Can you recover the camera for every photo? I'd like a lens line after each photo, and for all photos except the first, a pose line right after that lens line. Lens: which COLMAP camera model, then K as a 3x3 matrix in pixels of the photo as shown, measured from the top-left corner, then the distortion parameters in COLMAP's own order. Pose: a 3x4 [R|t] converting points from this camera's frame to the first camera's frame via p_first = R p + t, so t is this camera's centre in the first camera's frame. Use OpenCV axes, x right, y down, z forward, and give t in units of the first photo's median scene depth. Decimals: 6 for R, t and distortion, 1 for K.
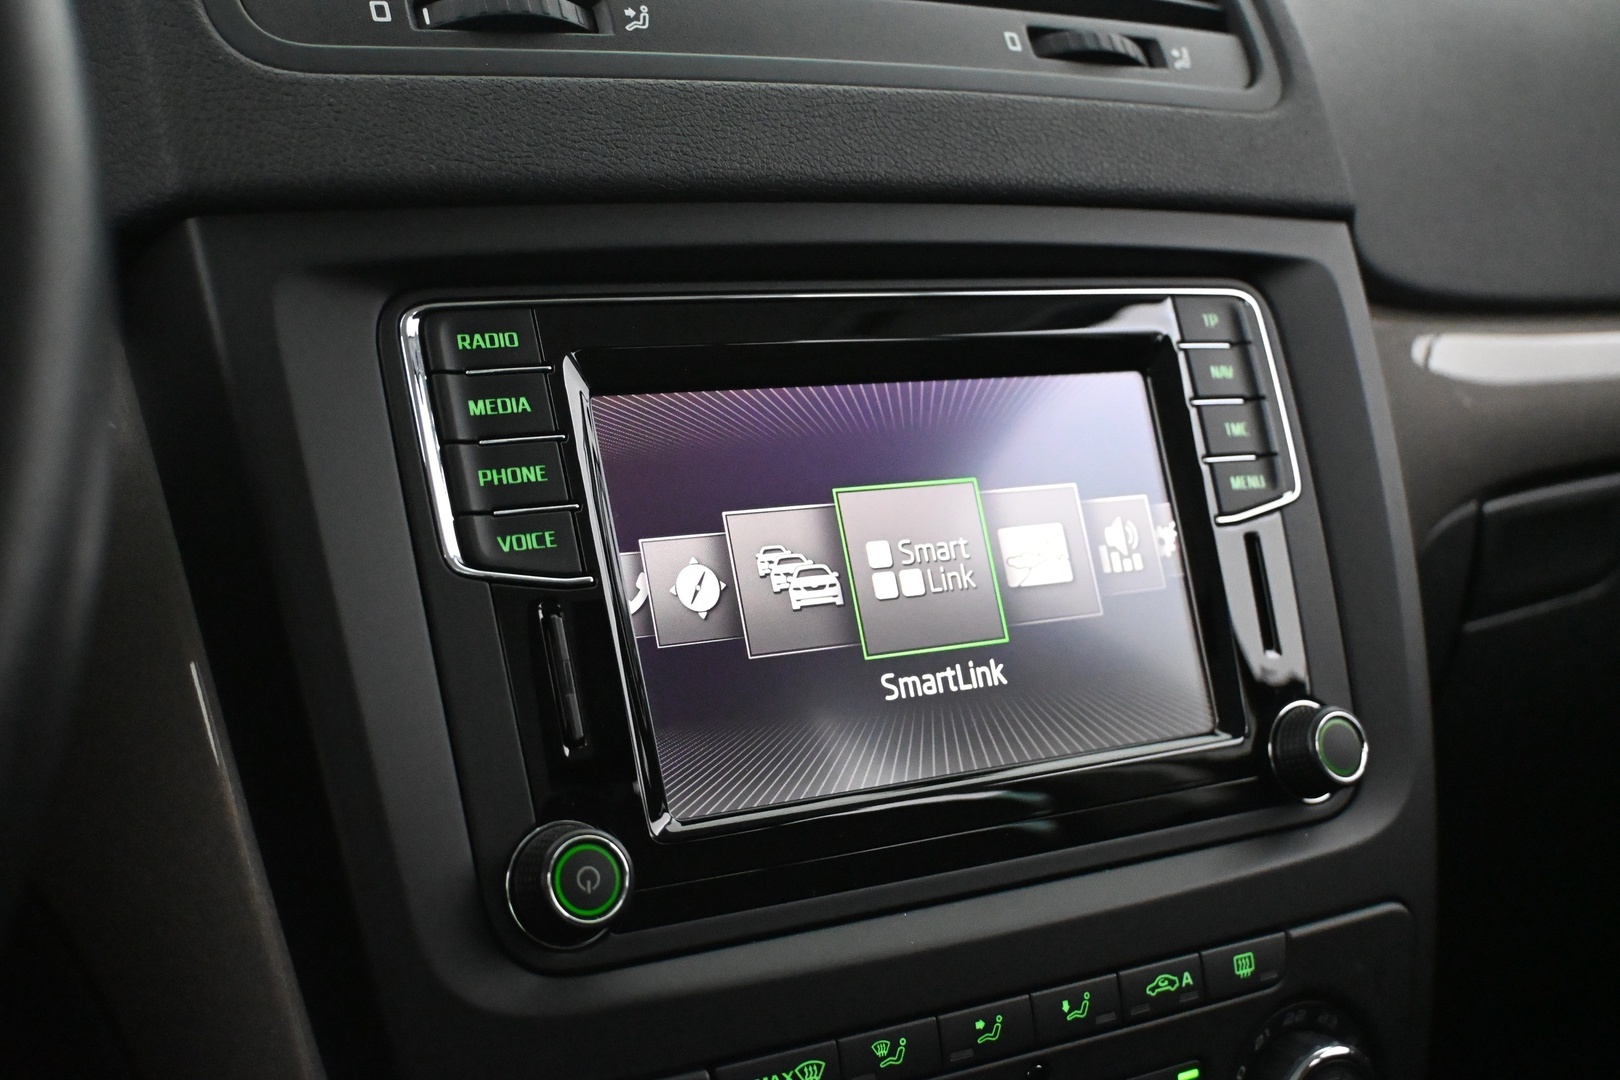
lens RADIAL K [[1857.0, 0, 797.6], [0, 1857.0, 530.6], [0, 0, 1]] dist [0.015951, 0.000000]
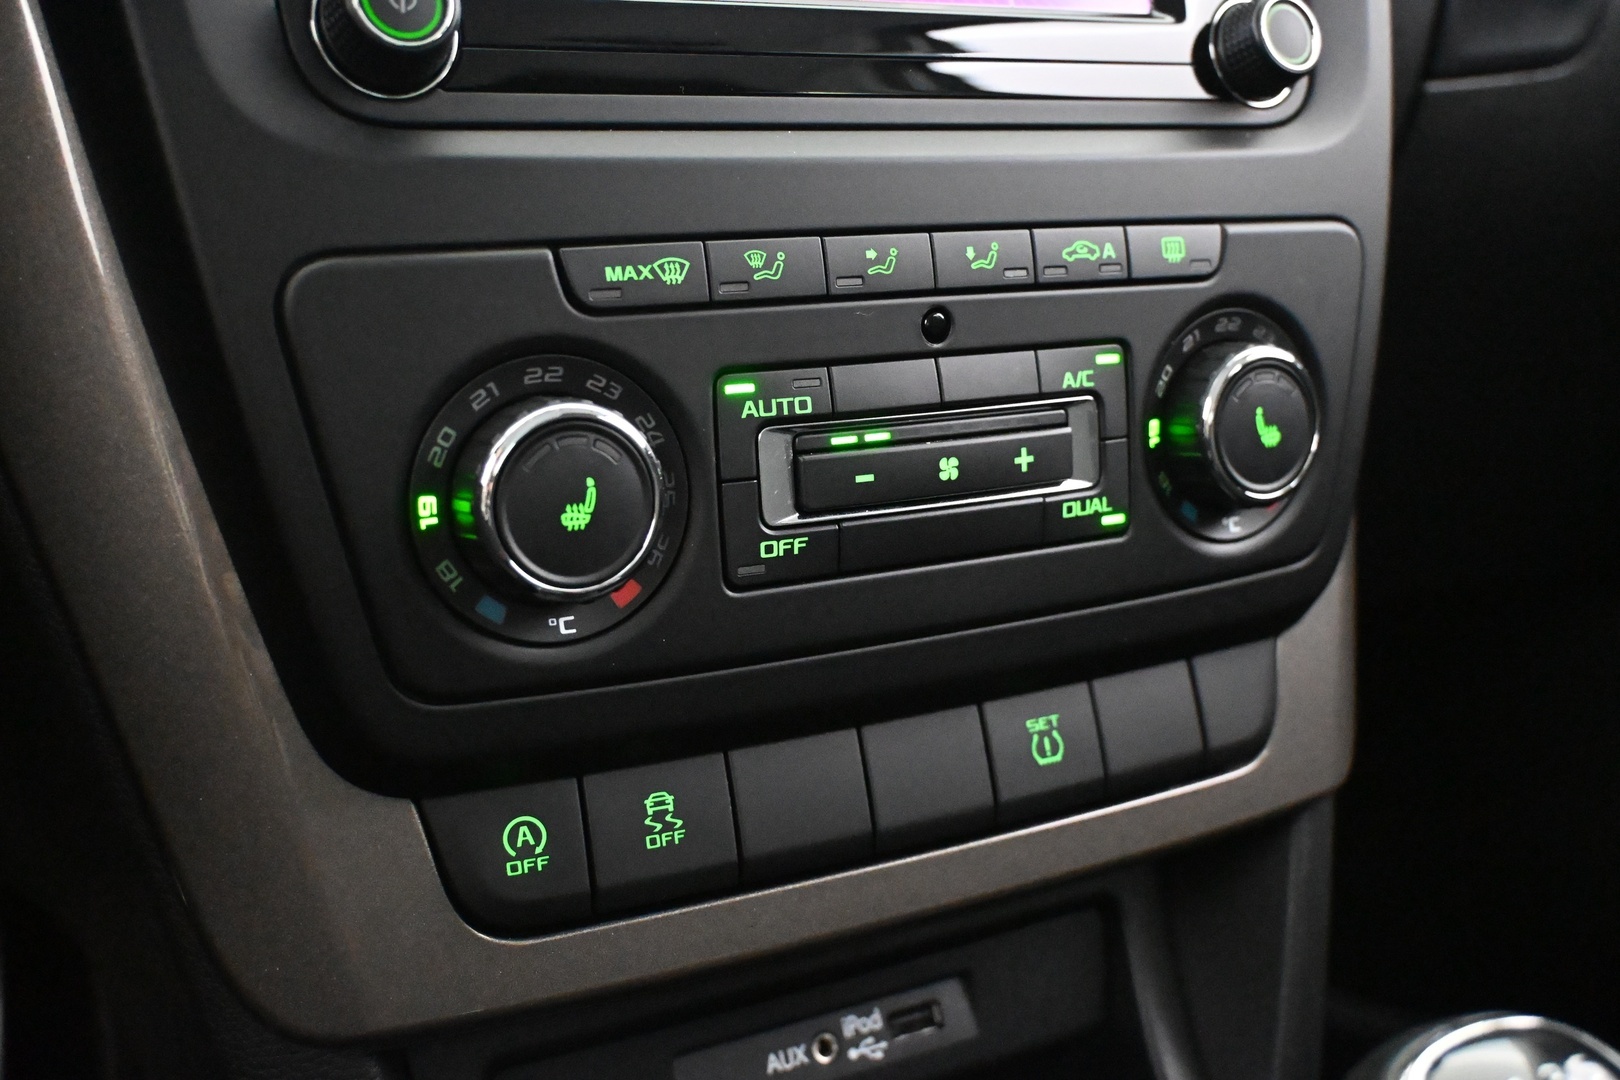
lens RADIAL K [[1716.8, 0, 801.5], [0, 1716.8, 540.2], [0, 0, 1]] dist [0.005570, 0.000000]
pose [[0.999967, 0.007457, 0.003098, 0.061189], [-0.007713, 0.995598, 0.093405, 0.314373], [-0.002388, -0.093426, 0.995623, 0.165823]]
